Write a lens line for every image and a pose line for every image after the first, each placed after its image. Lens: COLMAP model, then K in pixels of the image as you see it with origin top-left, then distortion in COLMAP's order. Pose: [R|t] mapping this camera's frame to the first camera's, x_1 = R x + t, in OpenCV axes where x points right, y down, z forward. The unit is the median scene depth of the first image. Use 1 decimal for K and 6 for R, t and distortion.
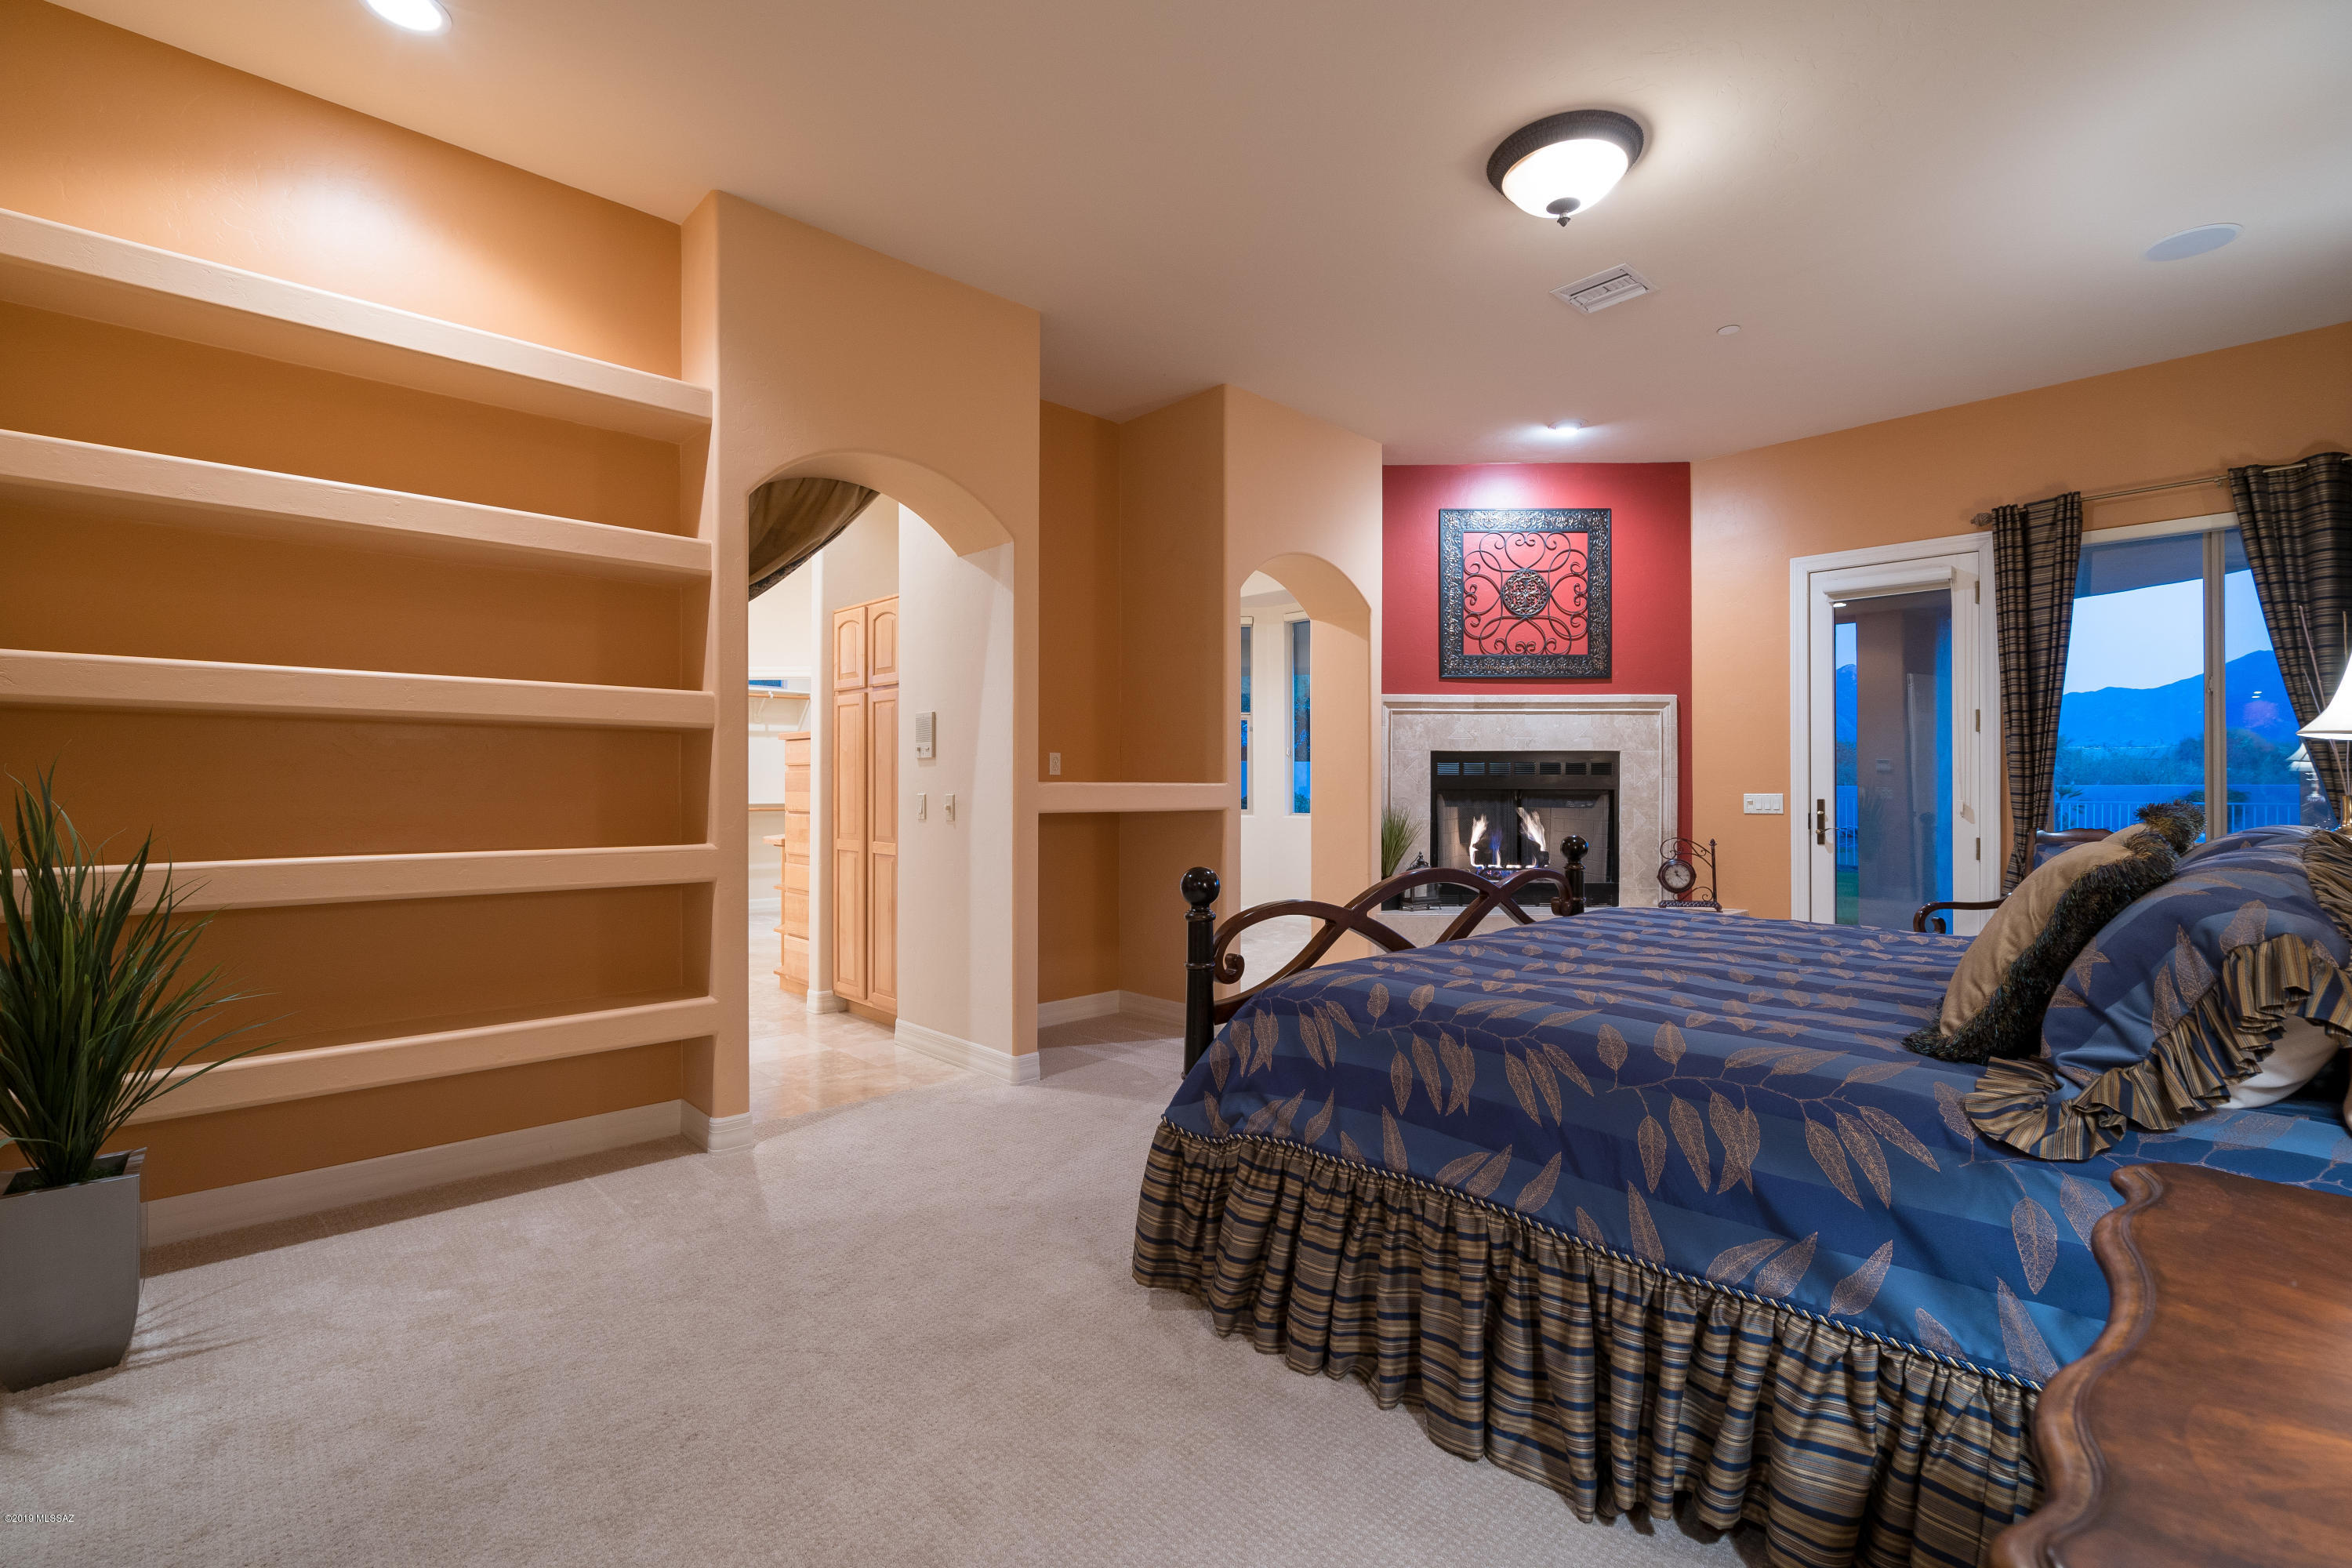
lens RADIAL K [[1056.4, 0, 1172.4], [0, 1056.4, 782.7], [0, 0, 1]] dist [-0.008169, 0.002465]
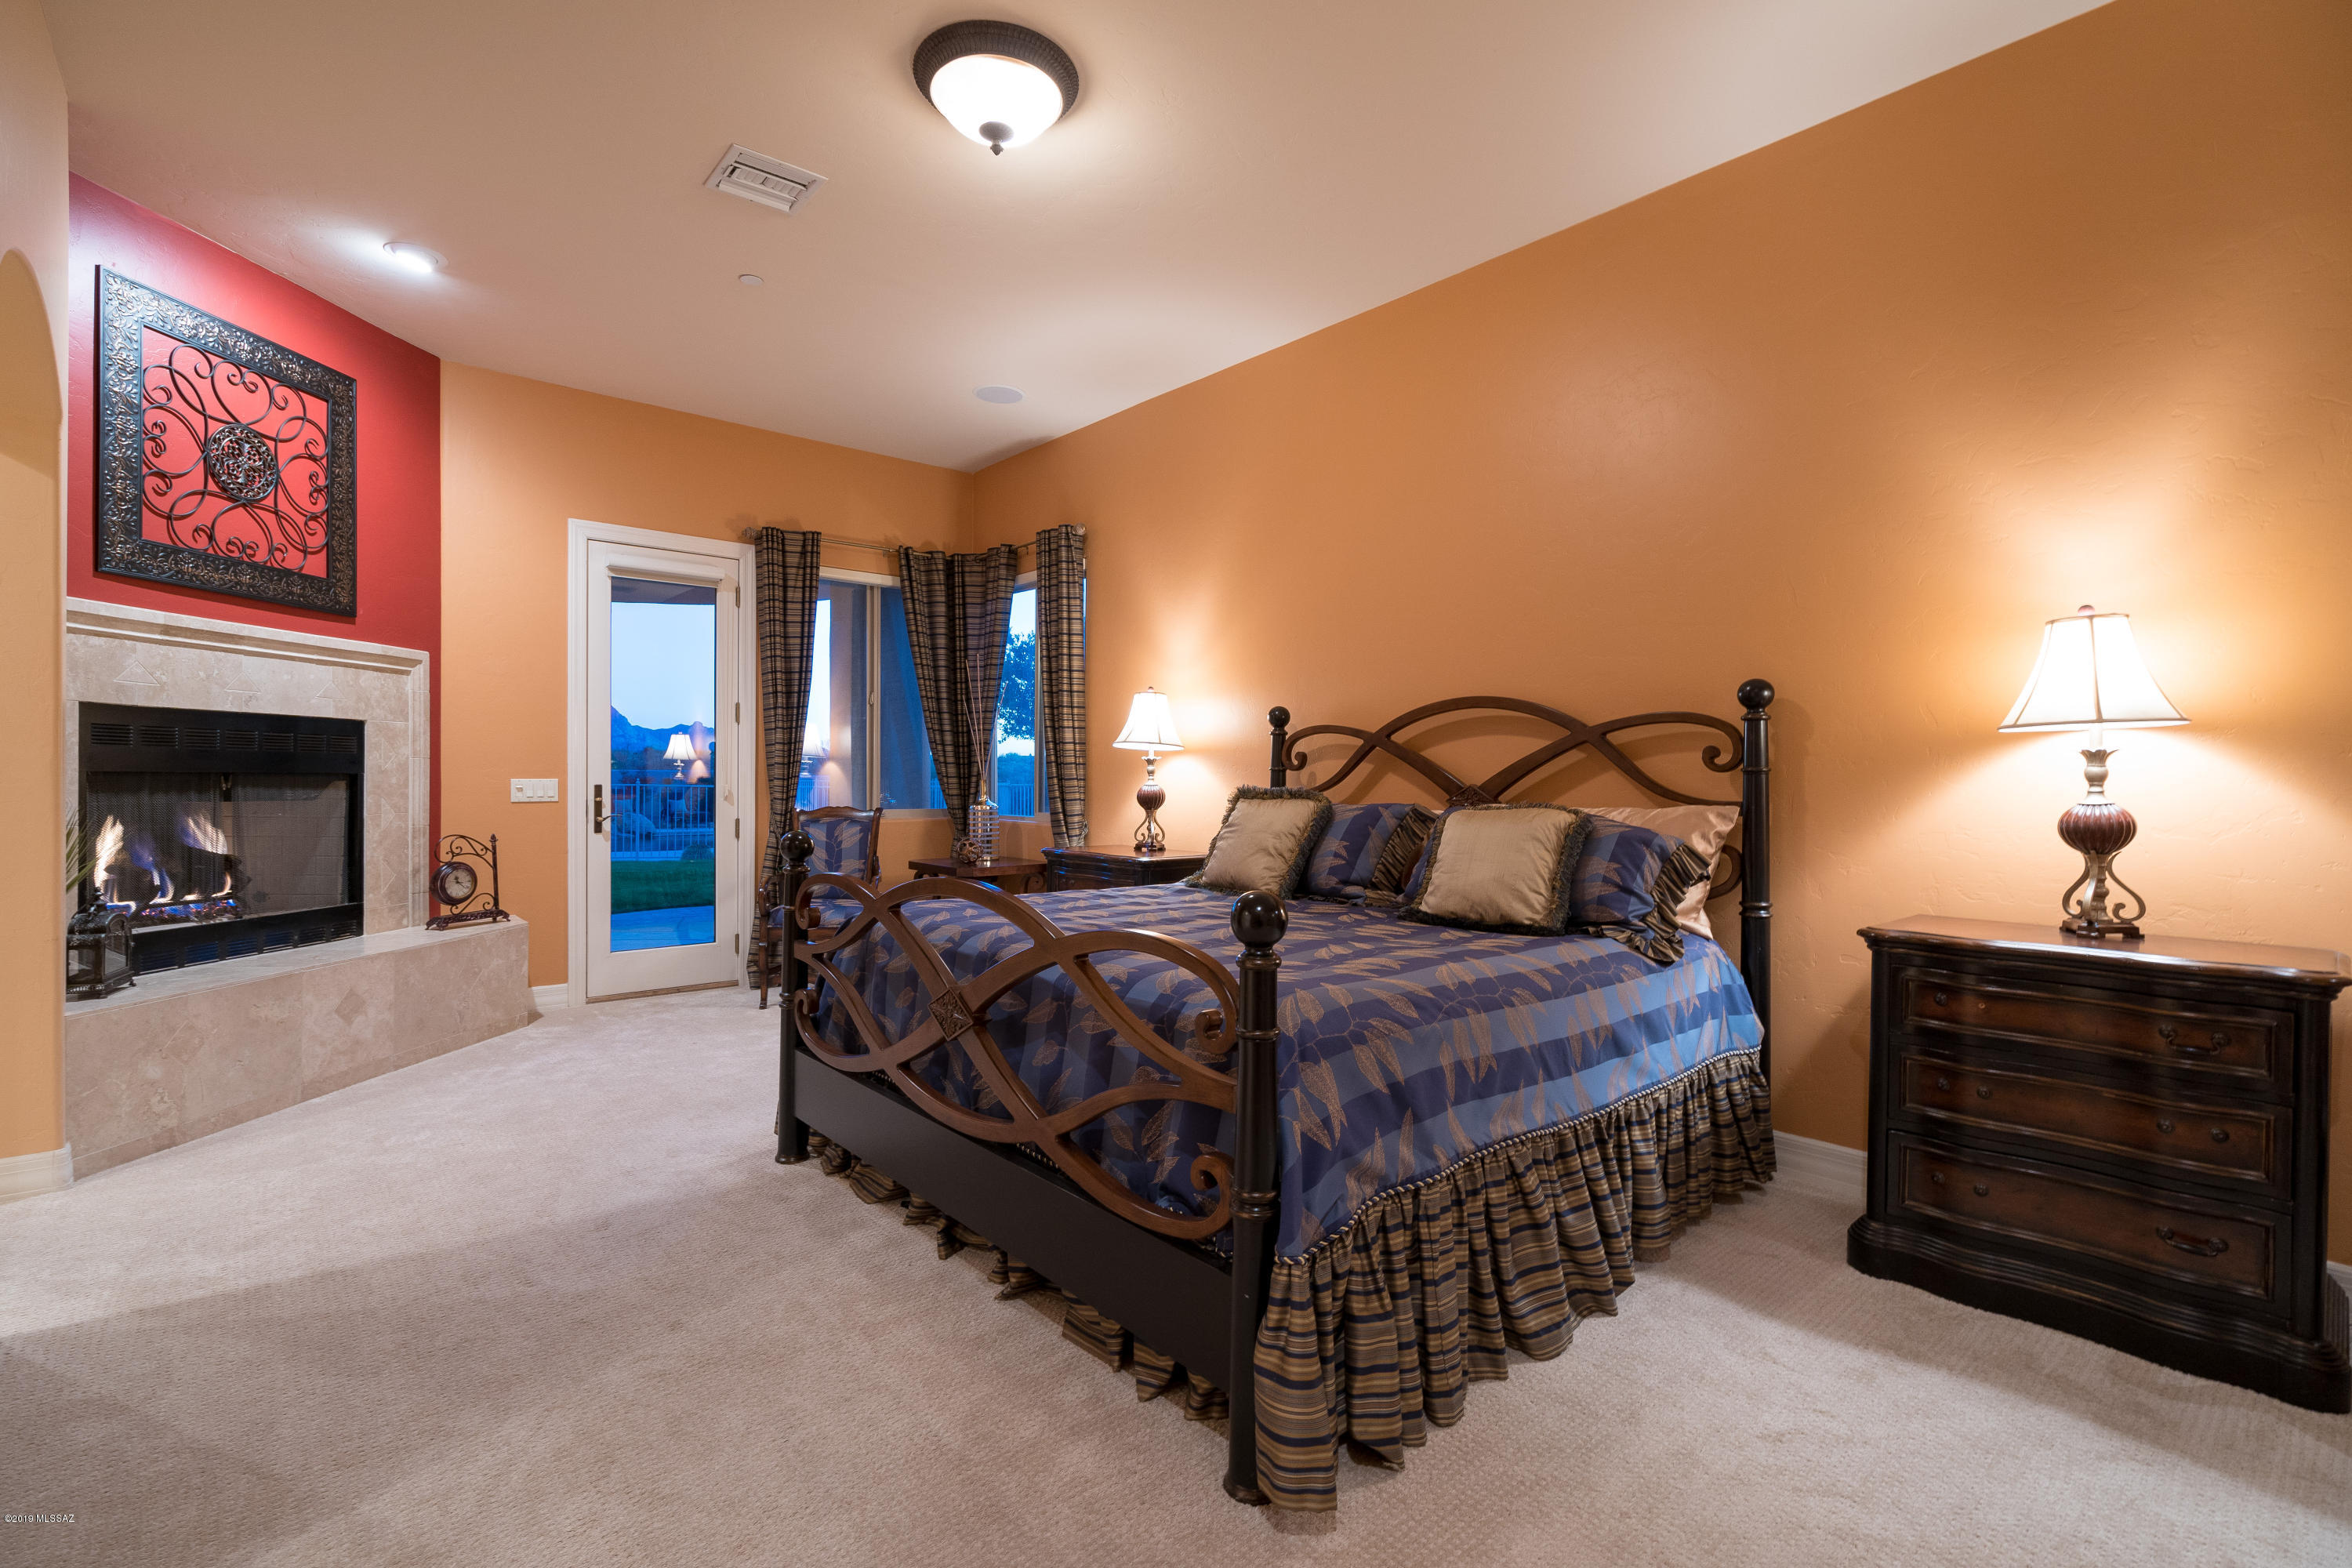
lens RADIAL K [[1056.4, 0, 1172.4], [0, 1056.4, 782.7], [0, 0, 1]] dist [-0.008169, 0.002465]
pose [[0.049841, -0.005139, 0.998744, -0.269613], [-0.011889, 0.999913, 0.005739, 0.002152], [-0.998686, -0.012160, 0.049775, 0.409771]]
